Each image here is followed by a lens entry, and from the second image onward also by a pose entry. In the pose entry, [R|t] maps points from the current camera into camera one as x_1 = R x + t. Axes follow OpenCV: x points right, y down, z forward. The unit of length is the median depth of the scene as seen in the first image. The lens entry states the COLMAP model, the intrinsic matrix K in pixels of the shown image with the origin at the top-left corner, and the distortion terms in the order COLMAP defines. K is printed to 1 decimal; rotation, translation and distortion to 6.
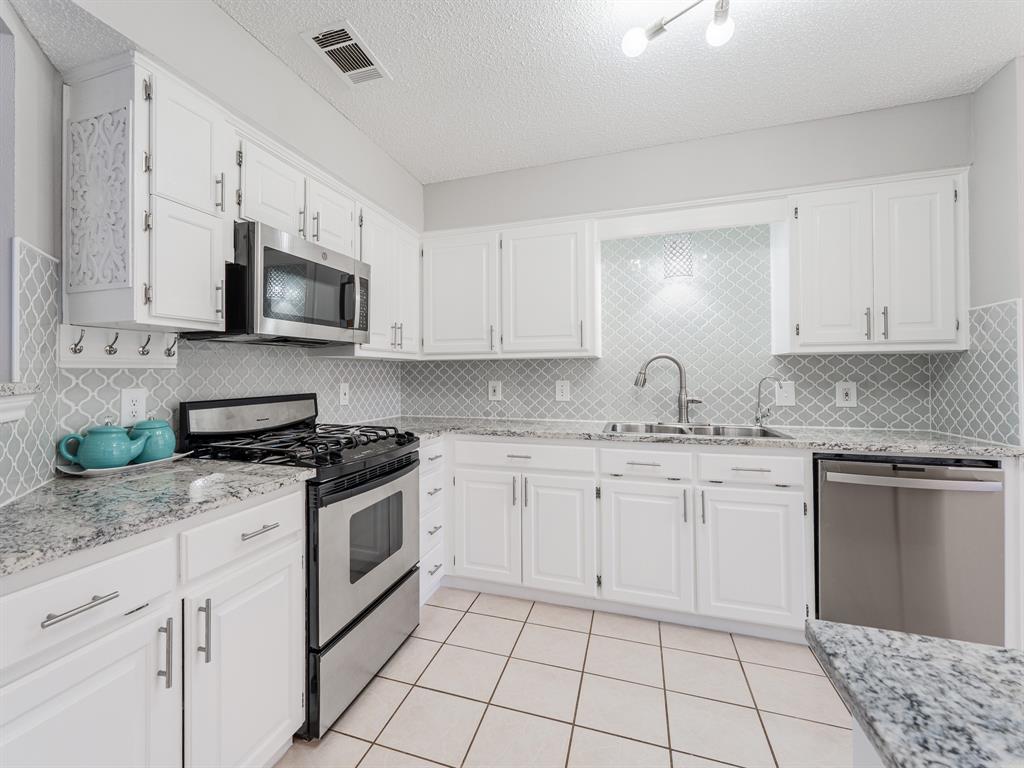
lens RADIAL K [[470.6, 0, 470.6], [0, 470.6, 368.2], [0, 0, 1]] dist [-0.001485, 0.001501]
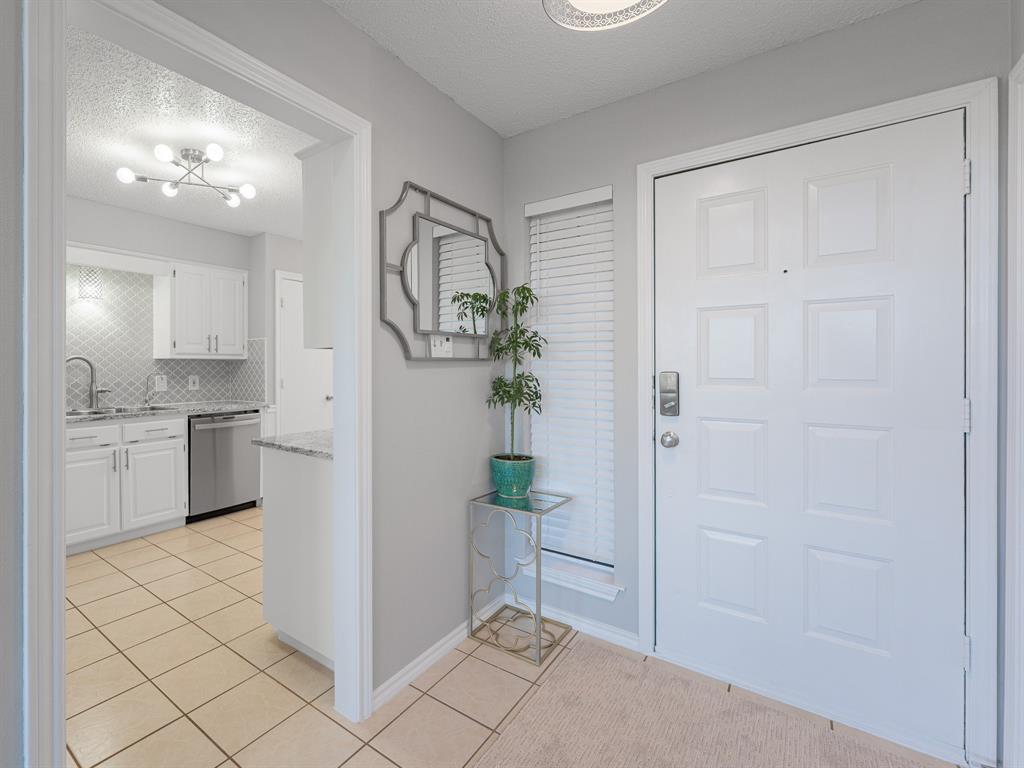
lens RADIAL K [[470.6, 0, 422.4], [0, 470.6, 366.8], [0, 0, 1]] dist [-0.001485, 0.001501]
pose [[0.322589, 0.001985, 0.946537, -0.609909], [-0.010025, 0.999949, 0.001320, -0.014102], [-0.946486, -0.009915, 0.322593, -0.373057]]
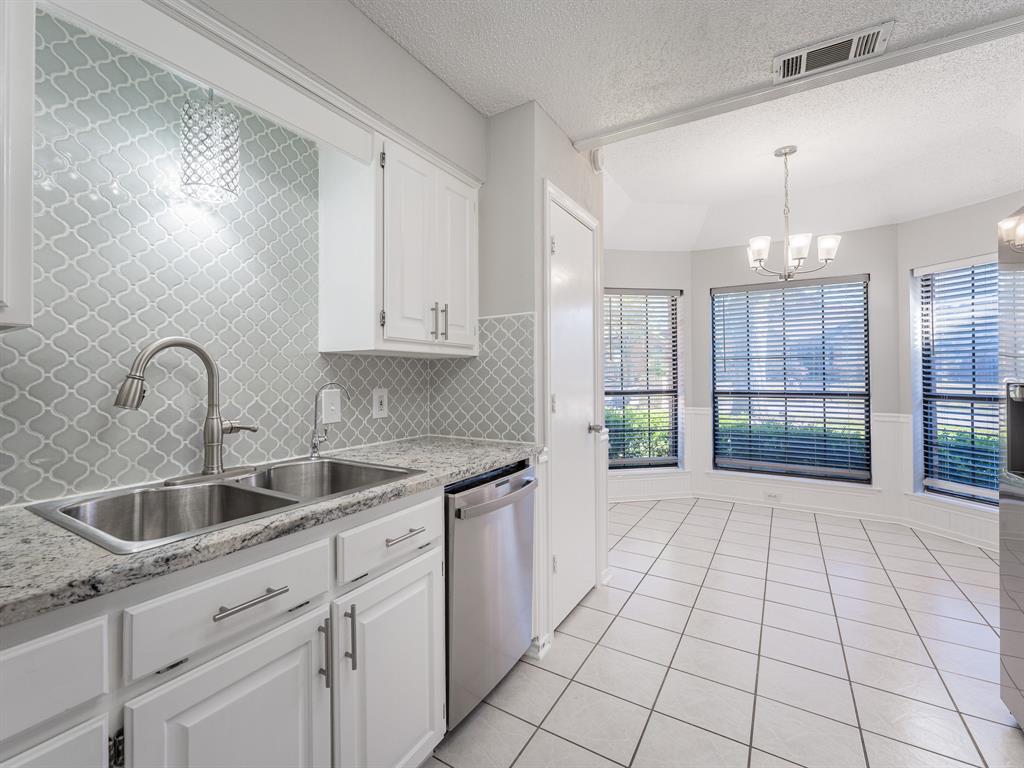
lens RADIAL K [[470.6, 0, 447.7], [0, 470.6, 367.7], [0, 0, 1]] dist [-0.001485, 0.001501]
pose [[0.254301, 0.020805, 0.966901, 0.013532], [-0.011400, 0.999764, -0.018514, 0.007441], [-0.967058, -0.006315, 0.254478, 0.736405]]
